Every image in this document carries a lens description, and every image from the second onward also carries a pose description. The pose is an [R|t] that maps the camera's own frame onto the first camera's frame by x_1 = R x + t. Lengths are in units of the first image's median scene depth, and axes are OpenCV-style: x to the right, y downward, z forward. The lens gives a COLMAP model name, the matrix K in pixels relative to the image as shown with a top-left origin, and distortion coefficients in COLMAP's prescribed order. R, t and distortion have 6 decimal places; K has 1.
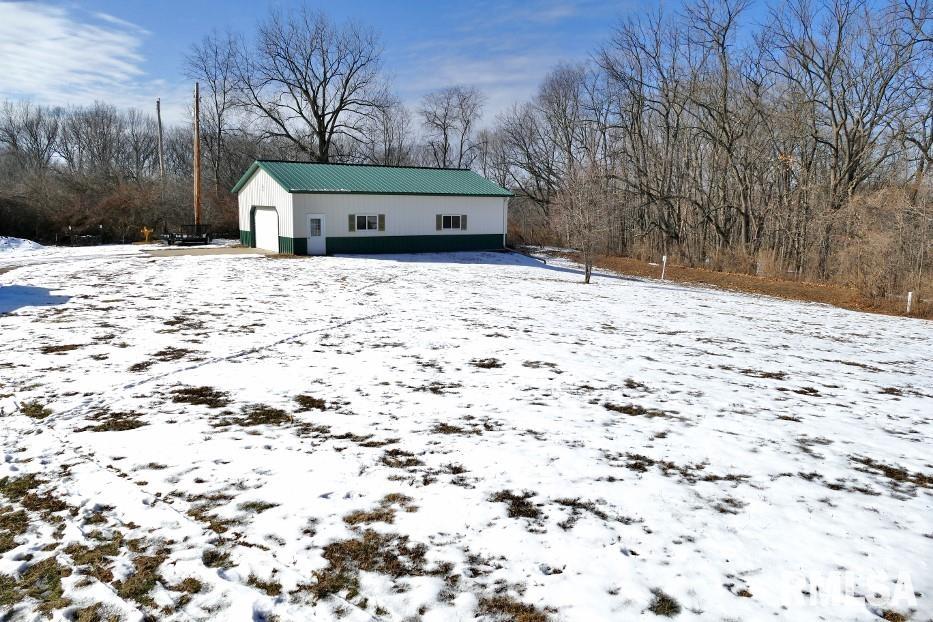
lens RADIAL K [[671.0, 0, 468.5], [0, 671.0, 309.4], [0, 0, 1]] dist [-0.004867, 0.003236]
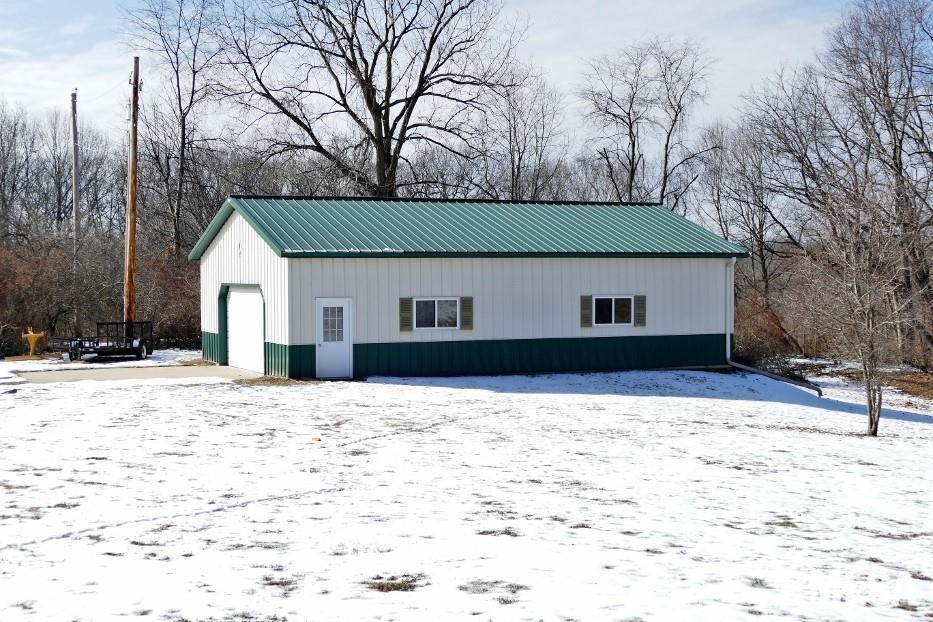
lens RADIAL K [[1402.8, 0, 465.5], [0, 1402.8, 310.4], [0, 0, 1]] dist [-0.046678, 0.000000]
pose [[0.983781, -0.012917, -0.178908, 0.044333], [-0.010853, 0.991290, -0.131248, 0.003479], [0.179045, 0.131061, 0.975072, -0.007156]]
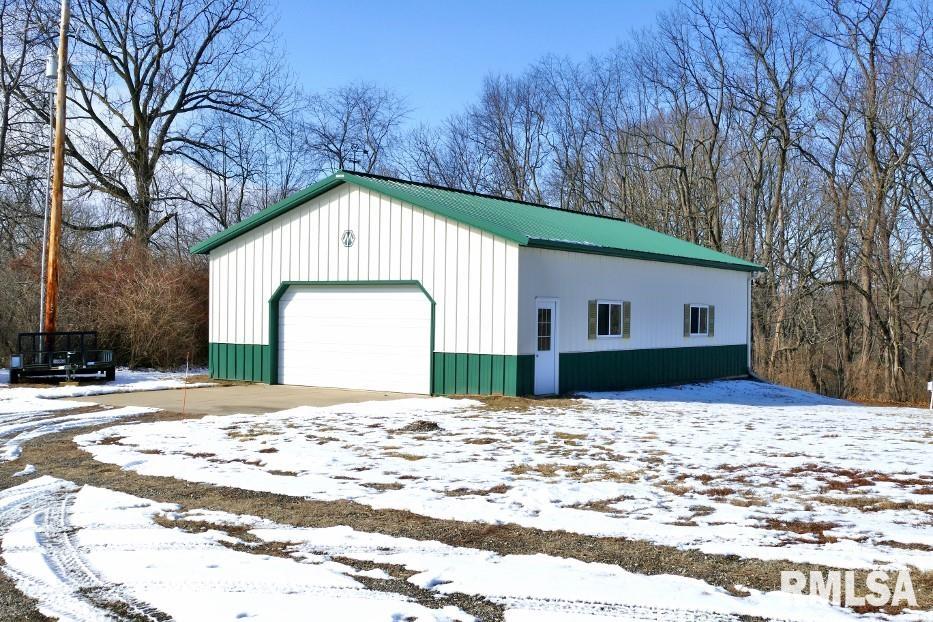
lens RADIAL K [[1074.9, 0, 466.2], [0, 1074.9, 310.7], [0, 0, 1]] dist [-0.013368, 0.000000]
pose [[0.939225, -0.001305, 0.343301, -0.380899], [0.054858, 0.987714, -0.146329, -0.030137], [-0.338892, 0.156269, 0.927757, 0.304514]]
